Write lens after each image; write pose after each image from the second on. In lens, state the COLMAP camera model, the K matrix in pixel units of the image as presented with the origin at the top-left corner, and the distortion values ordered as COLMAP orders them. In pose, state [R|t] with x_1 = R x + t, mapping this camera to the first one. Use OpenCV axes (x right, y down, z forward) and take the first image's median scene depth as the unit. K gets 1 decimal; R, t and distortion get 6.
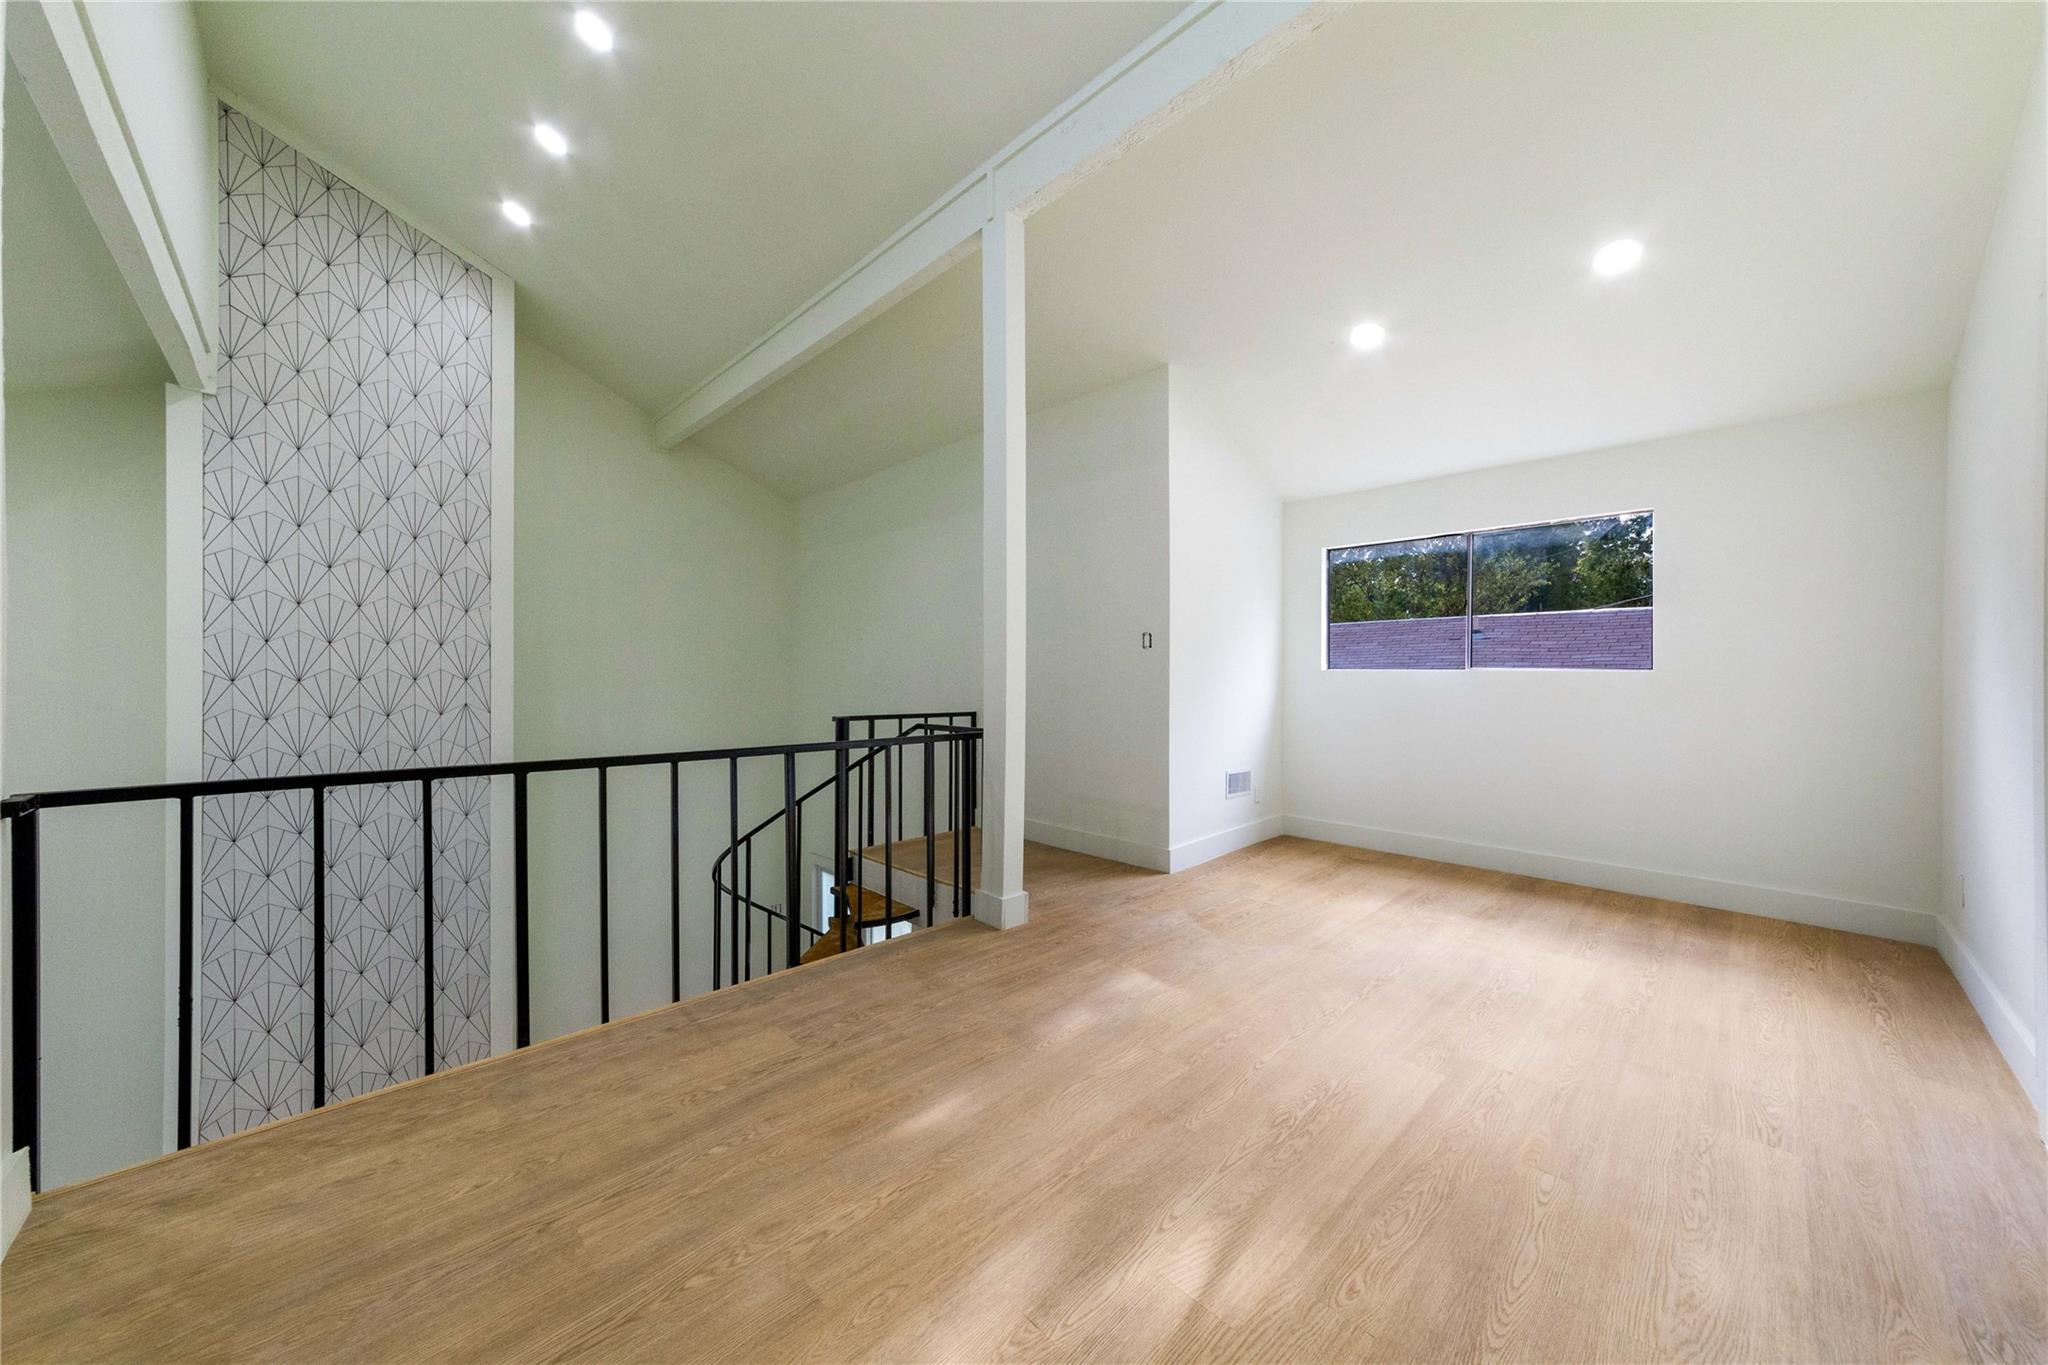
lens RADIAL K [[721.6, 0, 1024.2], [0, 721.6, 677.7], [0, 0, 1]] dist [0.002294, 0.000533]
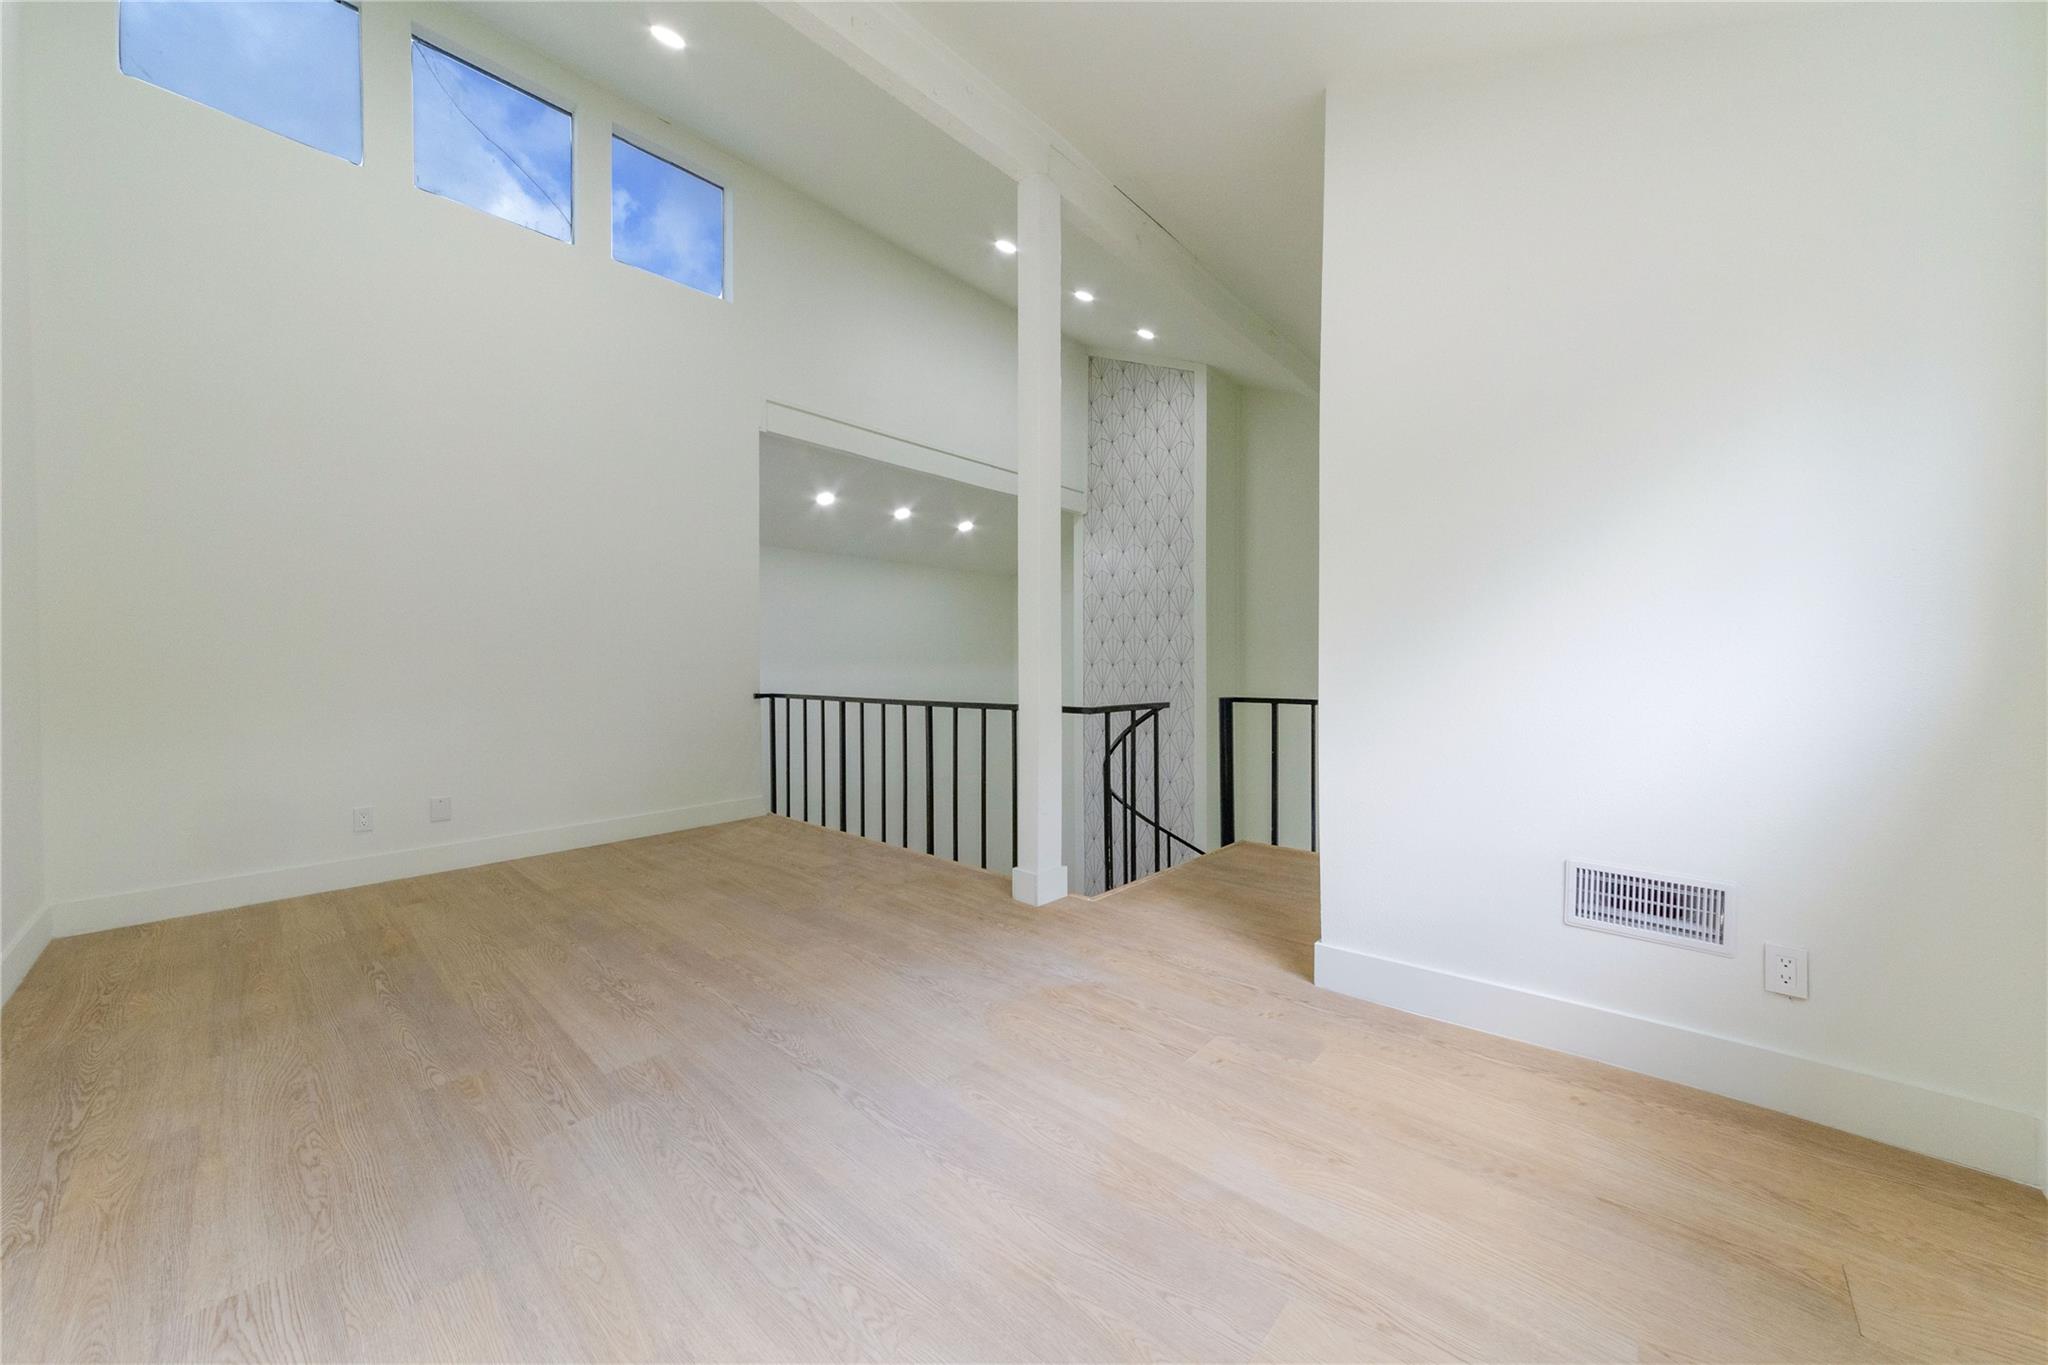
lens RADIAL K [[721.6, 0, 1024.2], [0, 721.6, 677.7], [0, 0, 1]] dist [0.002294, 0.000533]
pose [[0.057586, 0.005727, -0.998324, 0.967234], [-0.000601, 0.999984, 0.005702, 0.031943], [0.998340, 0.000271, 0.057588, 0.940565]]
